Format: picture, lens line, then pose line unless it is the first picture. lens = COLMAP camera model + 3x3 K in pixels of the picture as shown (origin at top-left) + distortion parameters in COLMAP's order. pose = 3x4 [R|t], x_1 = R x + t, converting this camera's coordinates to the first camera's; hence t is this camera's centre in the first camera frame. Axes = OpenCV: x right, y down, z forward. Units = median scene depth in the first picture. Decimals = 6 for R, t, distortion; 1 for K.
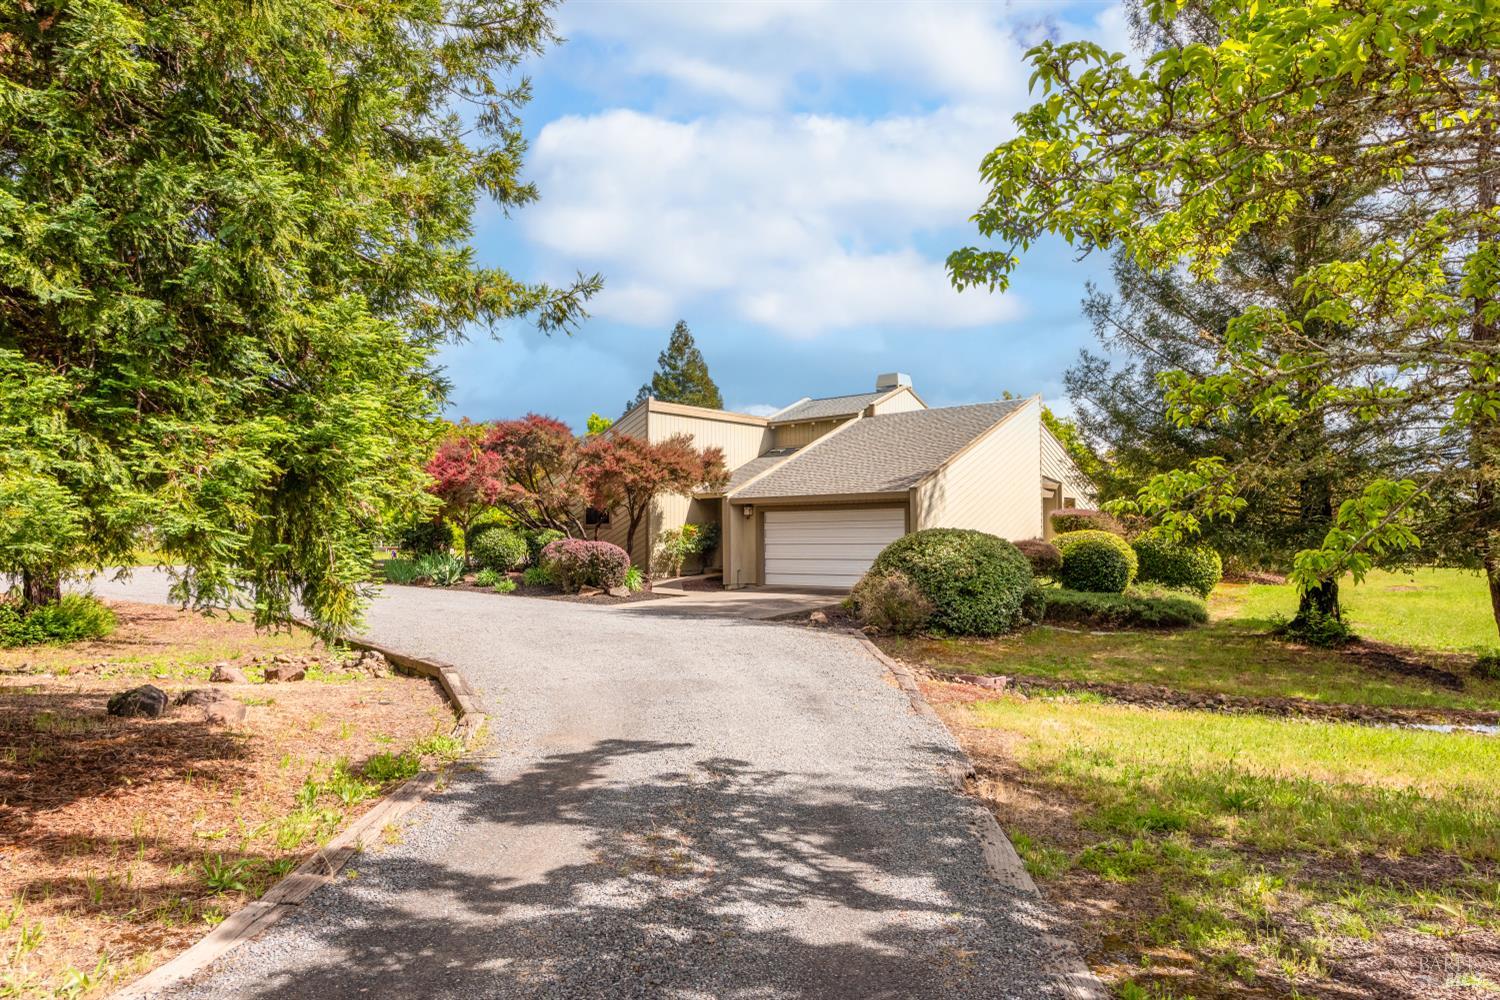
lens RADIAL K [[1011.4, 0, 750.0], [0, 1011.4, 500.0], [0, 0, 1]] dist [0.027696, -0.001361]
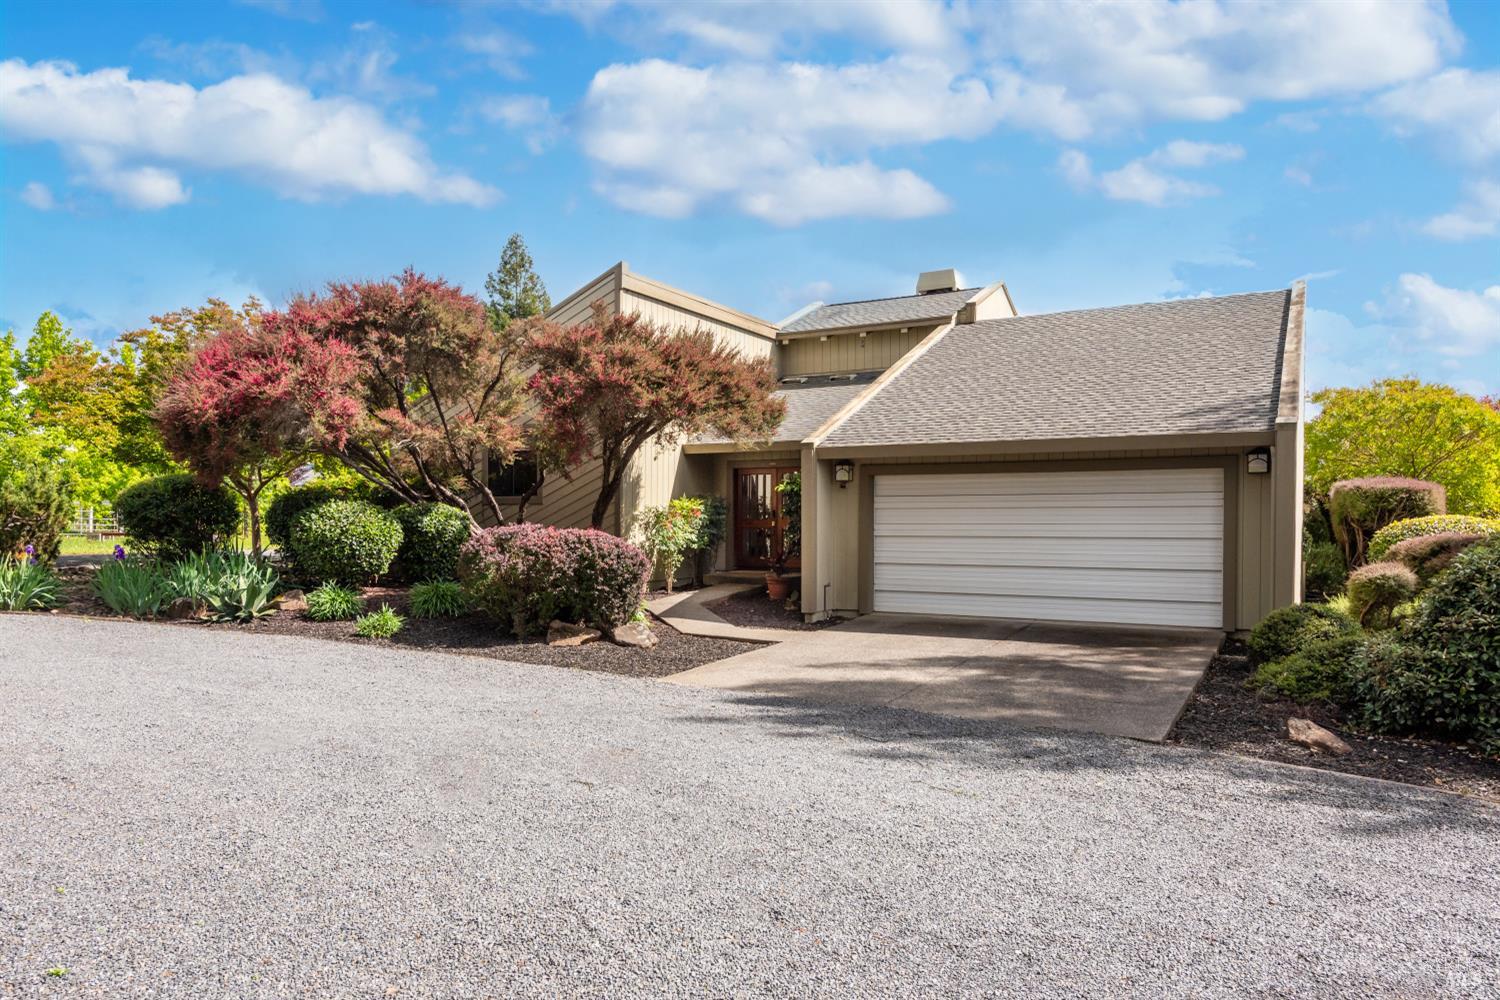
lens RADIAL K [[1116.6, 0, 748.0], [0, 1116.6, 541.5], [0, 0, 1]] dist [0.012688, -0.001777]
pose [[0.983461, 0.005176, 0.181045, -0.156584], [-0.015320, 0.998387, 0.054673, 0.015510], [-0.180470, -0.056543, 0.981954, 0.433756]]
